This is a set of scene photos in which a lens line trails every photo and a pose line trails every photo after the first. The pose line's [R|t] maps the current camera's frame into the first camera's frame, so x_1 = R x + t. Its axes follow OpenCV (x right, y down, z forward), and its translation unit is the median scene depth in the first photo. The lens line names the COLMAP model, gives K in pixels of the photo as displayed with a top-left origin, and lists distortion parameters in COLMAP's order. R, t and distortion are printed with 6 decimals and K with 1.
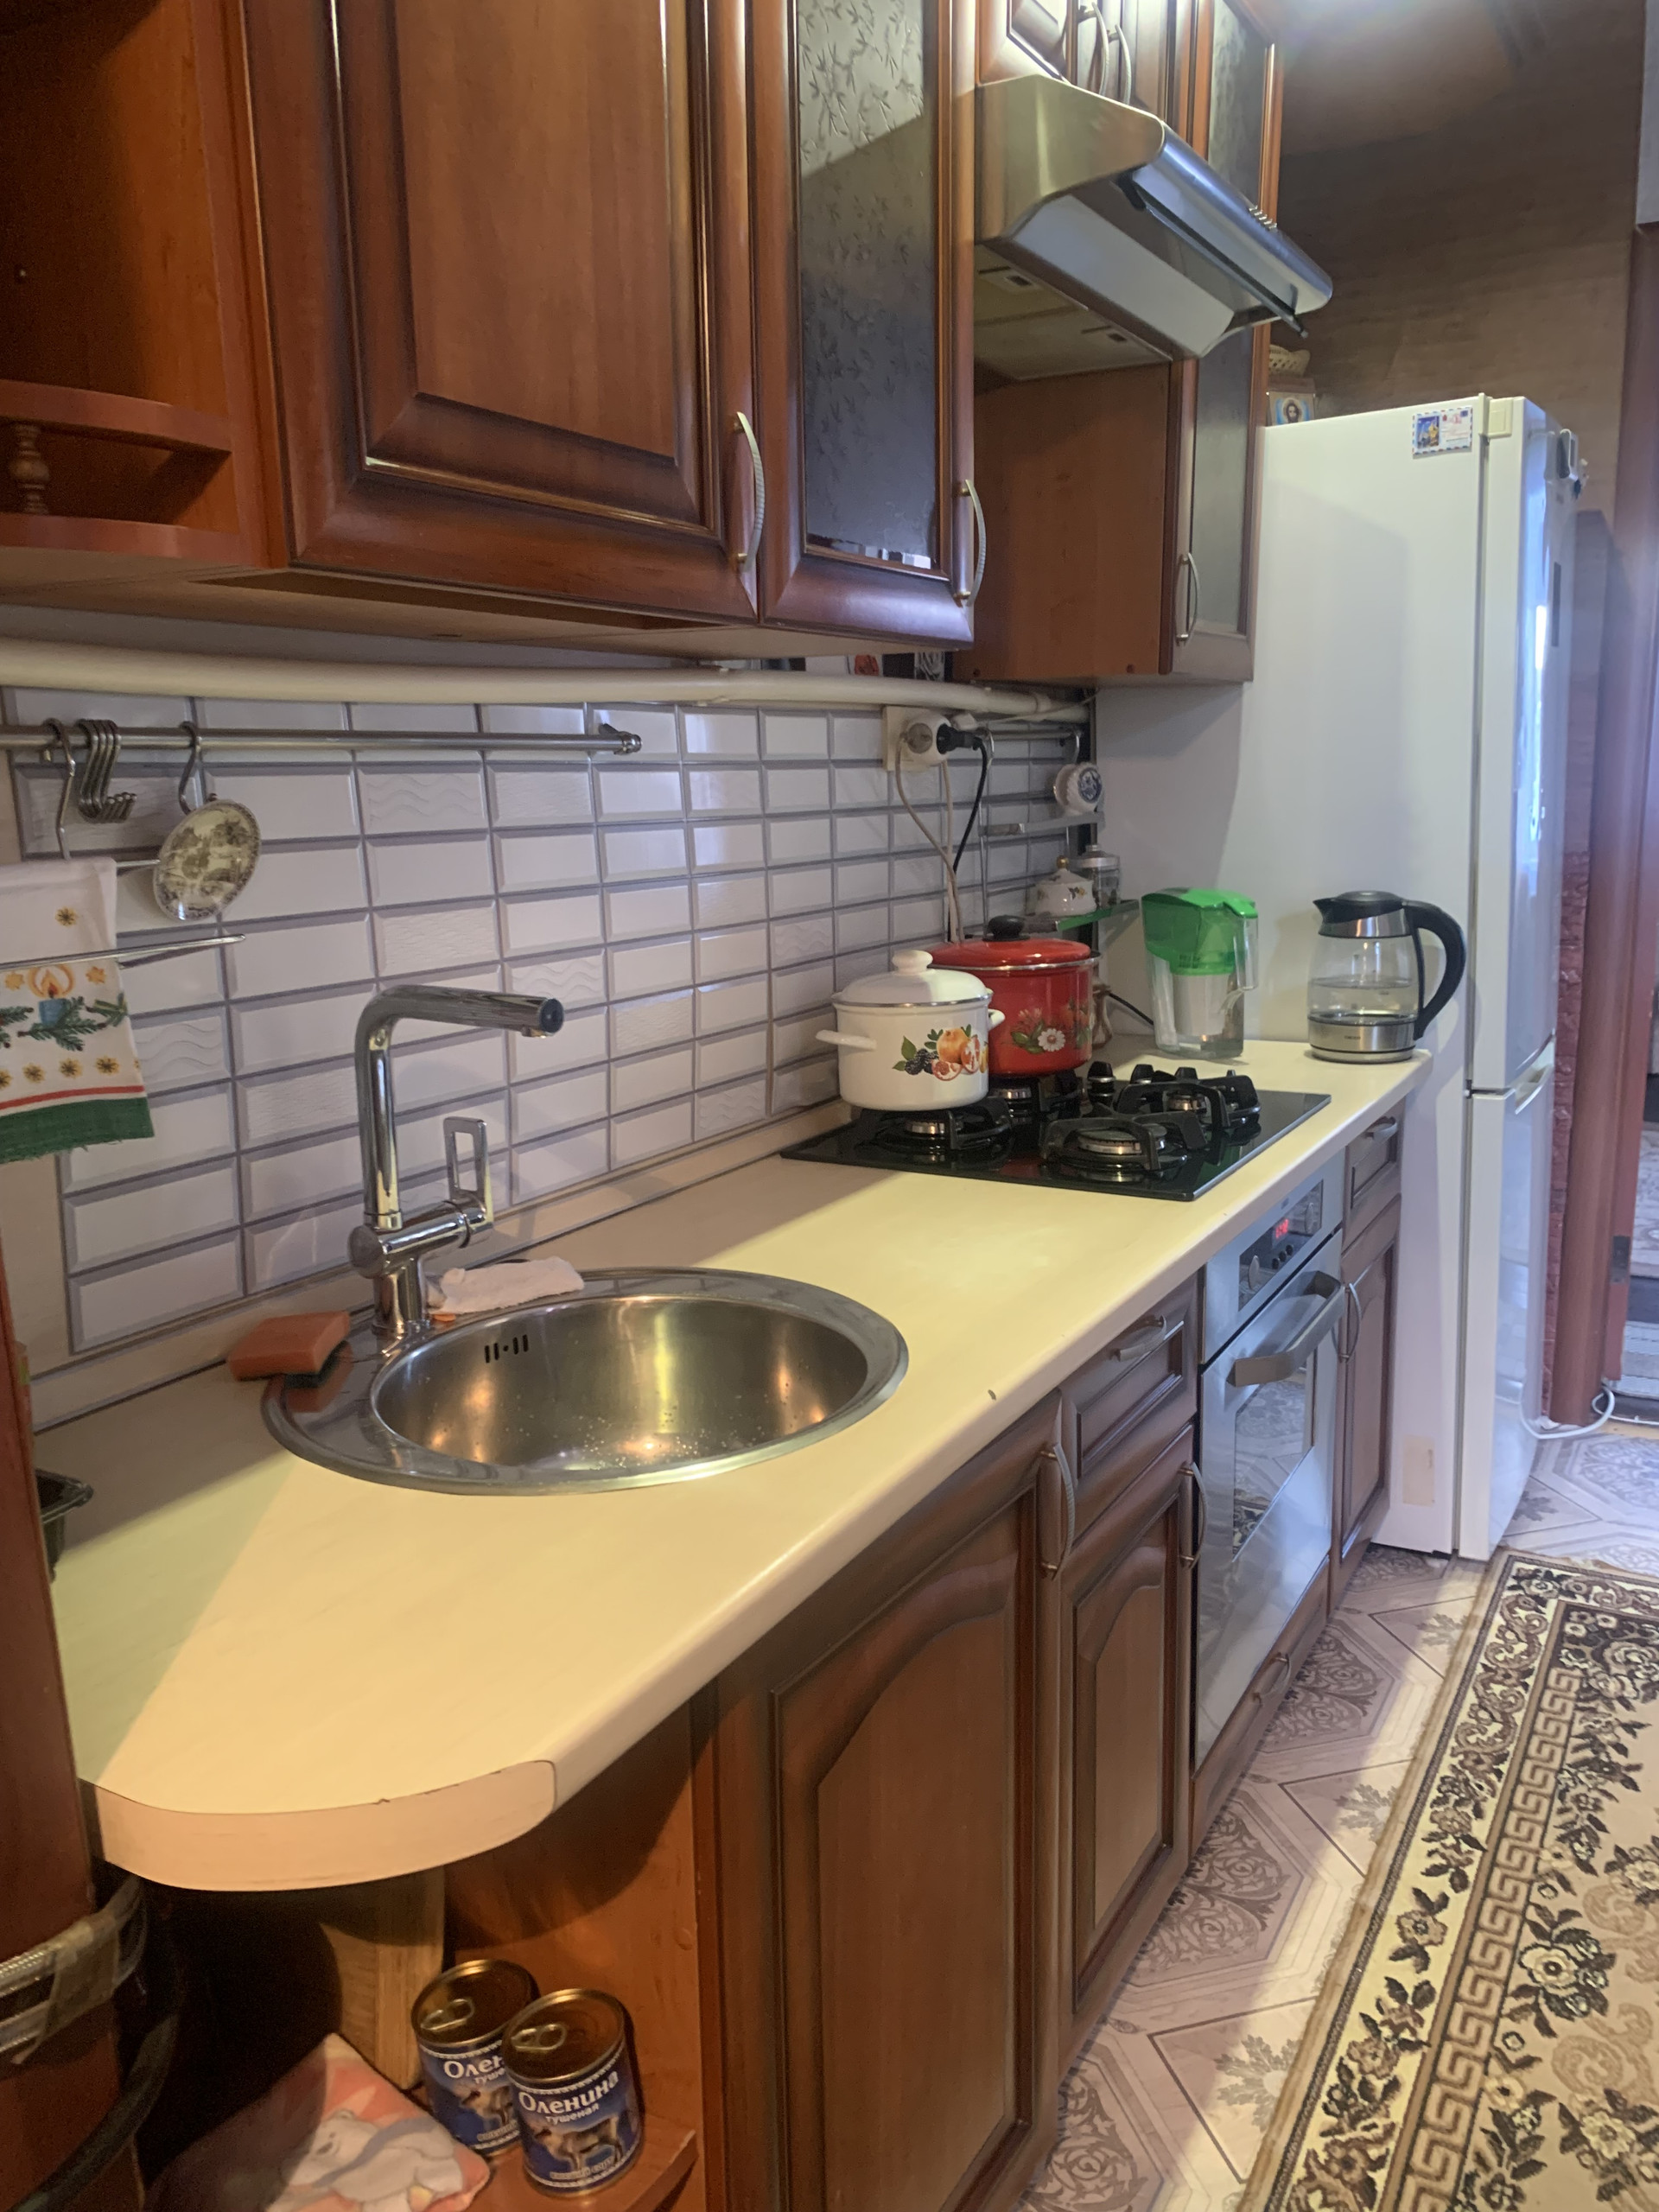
lens RADIAL K [[1676.3, 0, 852.0], [0, 1676.3, 1111.4], [0, 0, 1]] dist [0.033173, -0.037224]
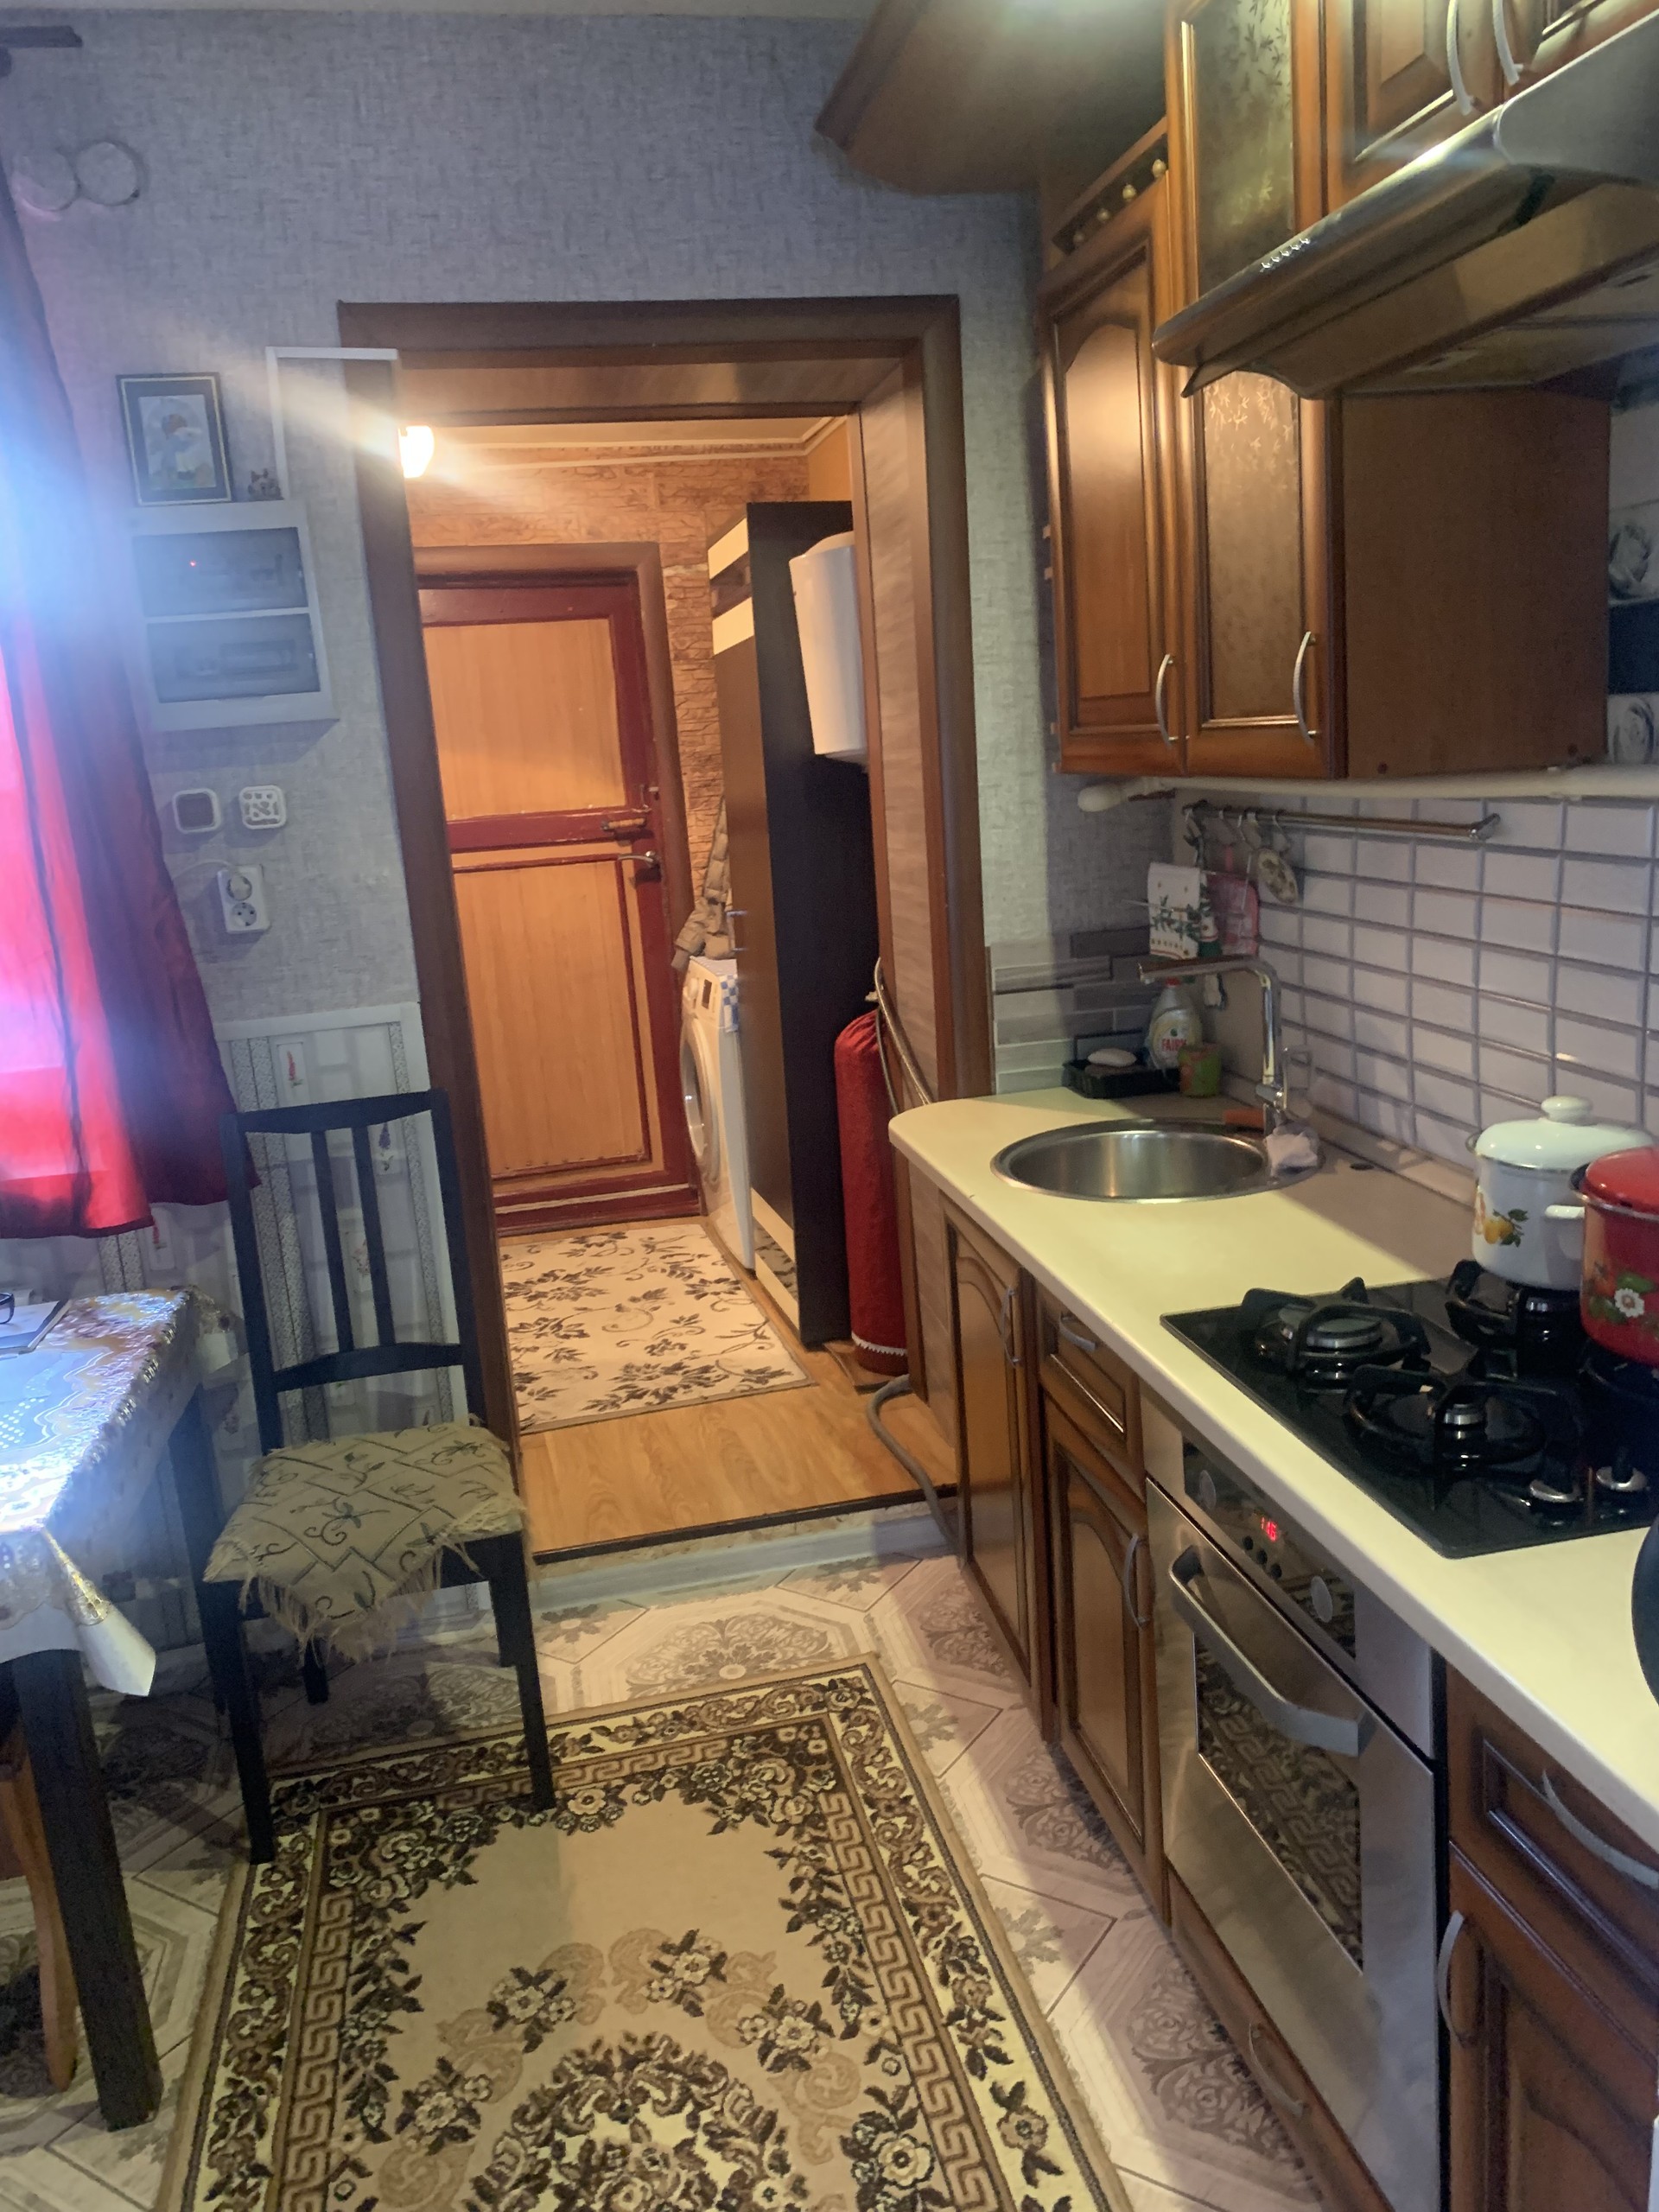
lens RADIAL K [[1676.3, 0, 858.8], [0, 1676.3, 1078.8], [0, 0, 1]] dist [0.033173, -0.037224]
pose [[-0.736857, 0.216273, -0.640521, 0.981979], [-0.040955, 0.931429, 0.361613, -0.466132], [0.674807, 0.292689, -0.677472, 1.549019]]
